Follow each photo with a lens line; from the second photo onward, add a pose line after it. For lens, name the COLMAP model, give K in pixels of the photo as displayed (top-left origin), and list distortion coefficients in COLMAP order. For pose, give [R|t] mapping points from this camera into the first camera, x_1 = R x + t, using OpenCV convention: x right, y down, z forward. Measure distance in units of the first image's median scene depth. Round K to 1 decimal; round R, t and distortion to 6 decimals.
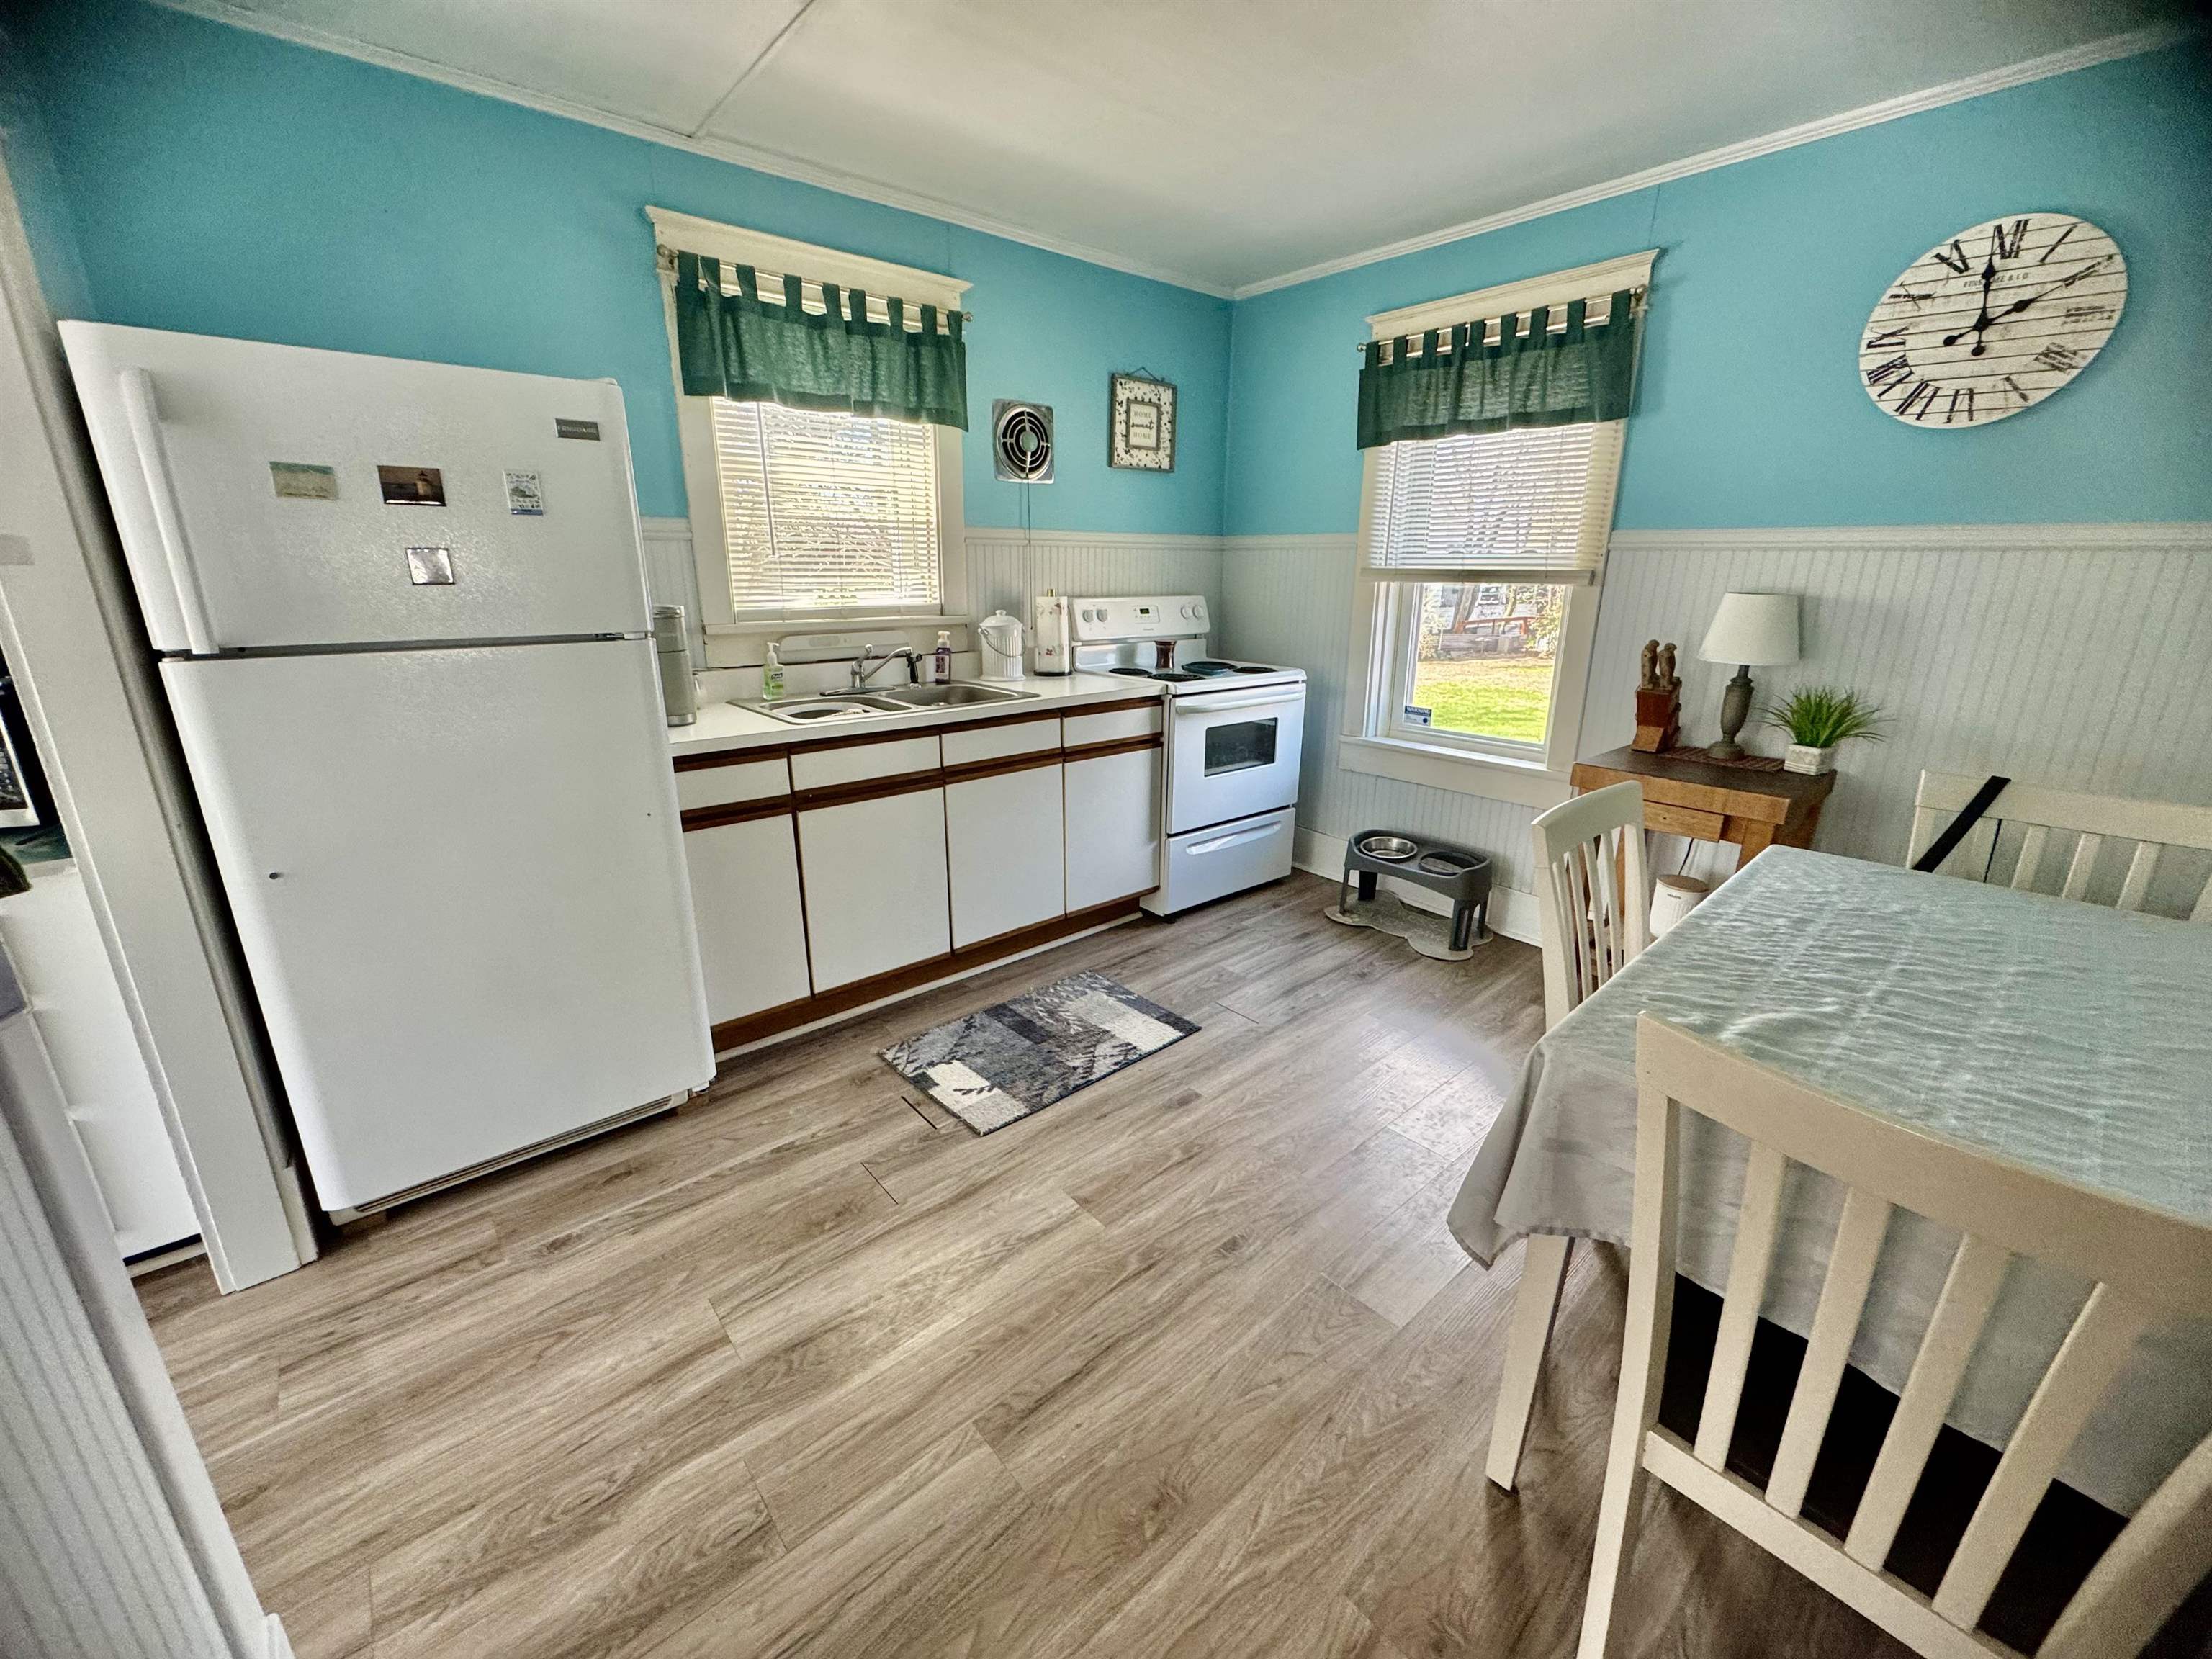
lens RADIAL K [[880.2, 0, 1105.8], [0, 880.2, 825.2], [0, 0, 1]] dist [0.001572, -0.000673]
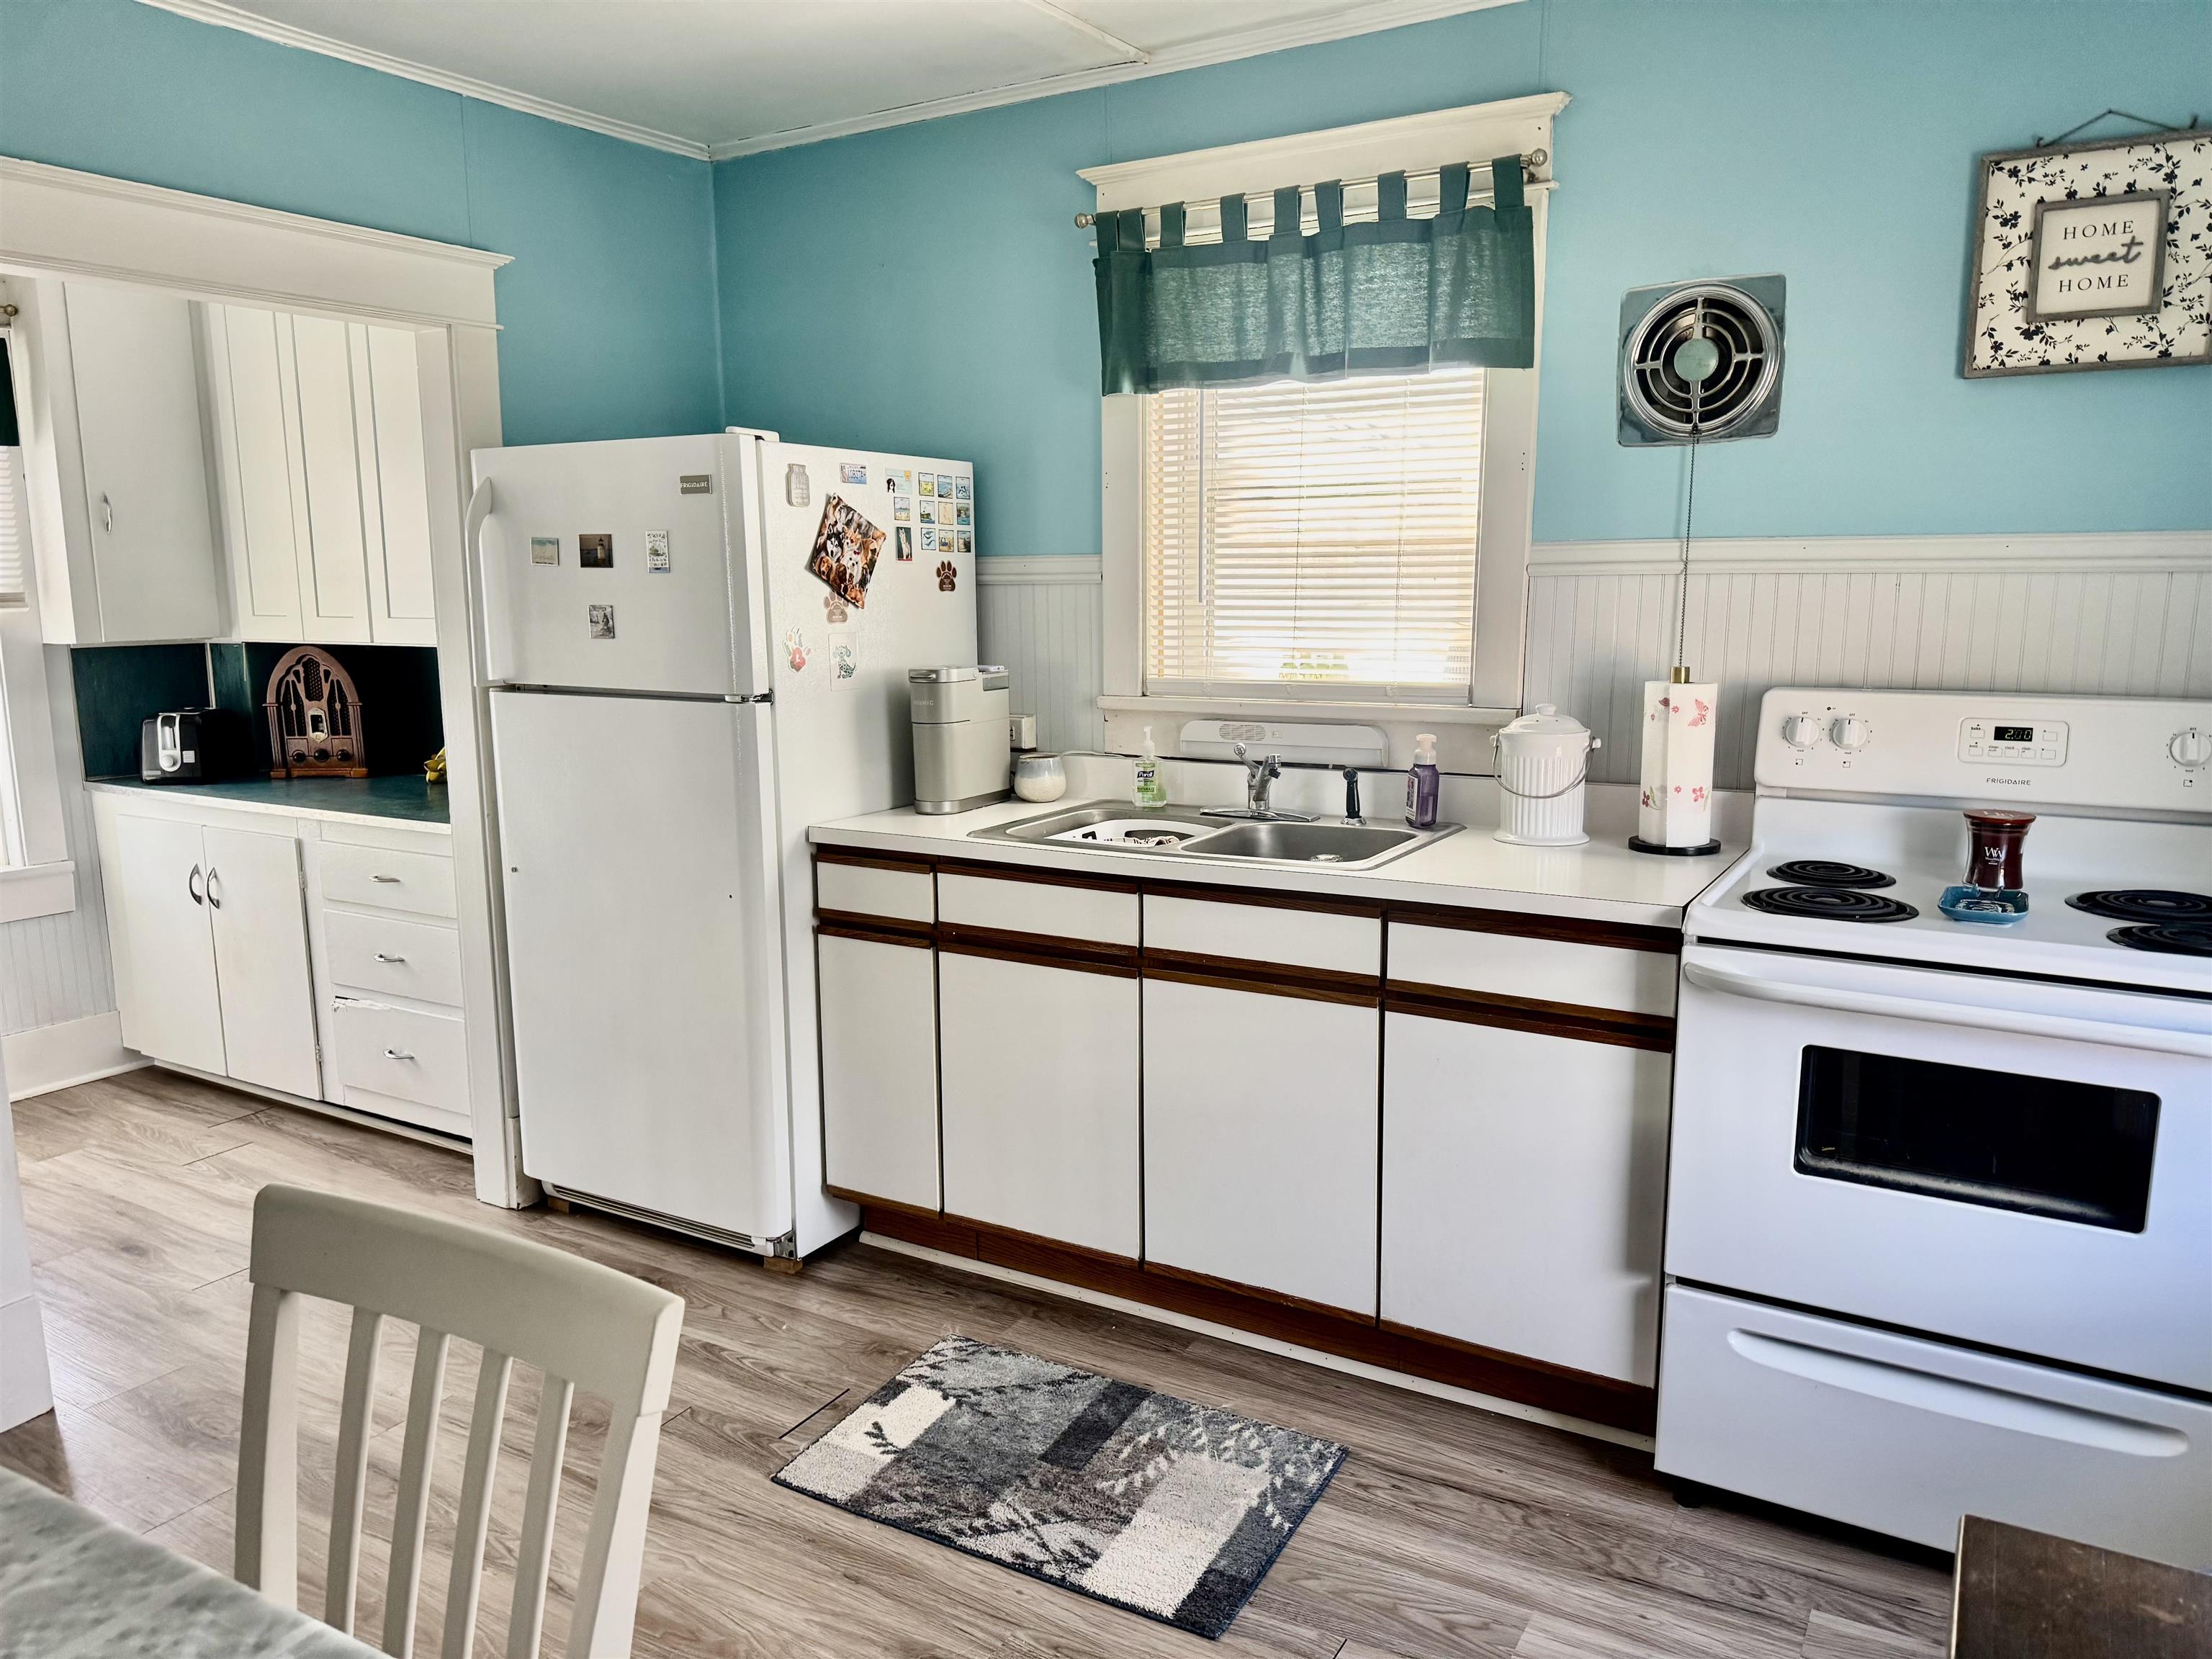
lens RADIAL K [[1549.8, 0, 1112.1], [0, 1549.8, 839.9], [0, 0, 1]] dist [0.070082, -0.091426]
pose [[0.319278, 0.151562, -0.935463, 0.745193], [-0.259551, 0.963368, 0.067497, -0.192326], [0.911424, 0.221250, 0.346921, 0.565794]]
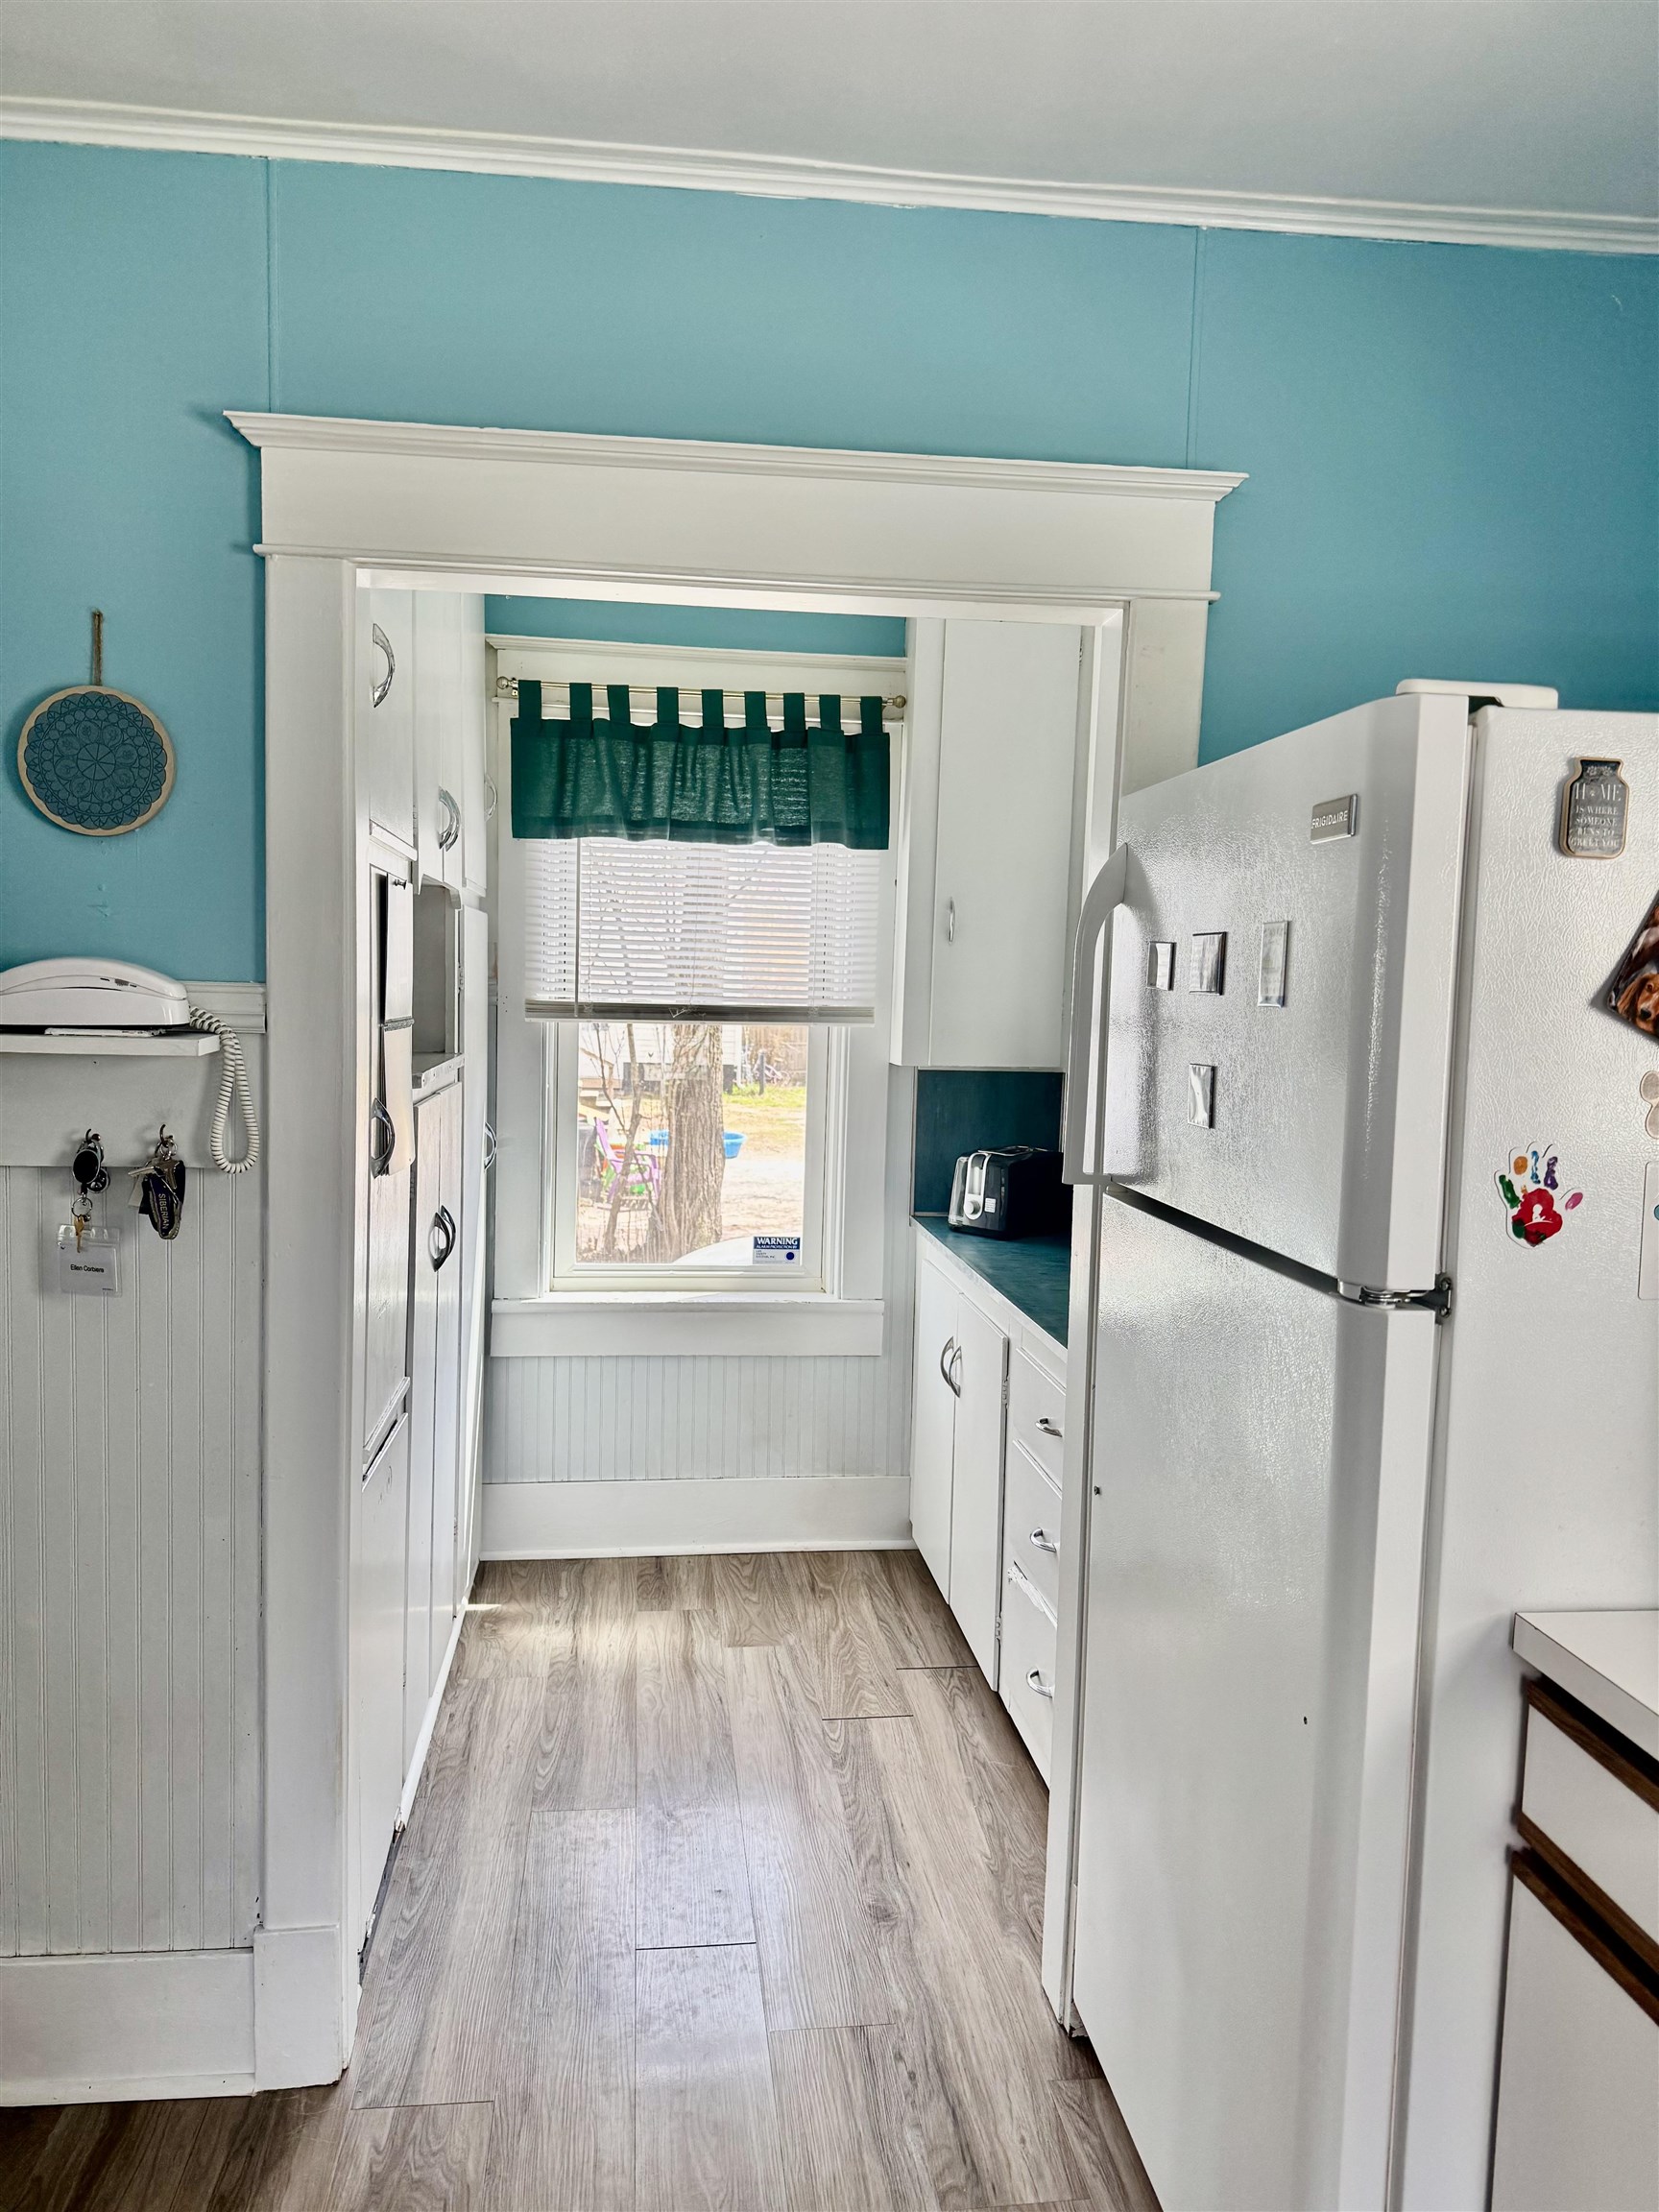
lens RADIAL K [[1549.8, 0, 819.7], [0, 1549.8, 1113.1], [0, 0, 1]] dist [0.070082, -0.091426]
pose [[-0.557882, 0.047846, -0.828540, 0.127298], [-0.263805, 0.936335, 0.231698, -0.263952], [0.786877, 0.347833, -0.509742, 0.774498]]
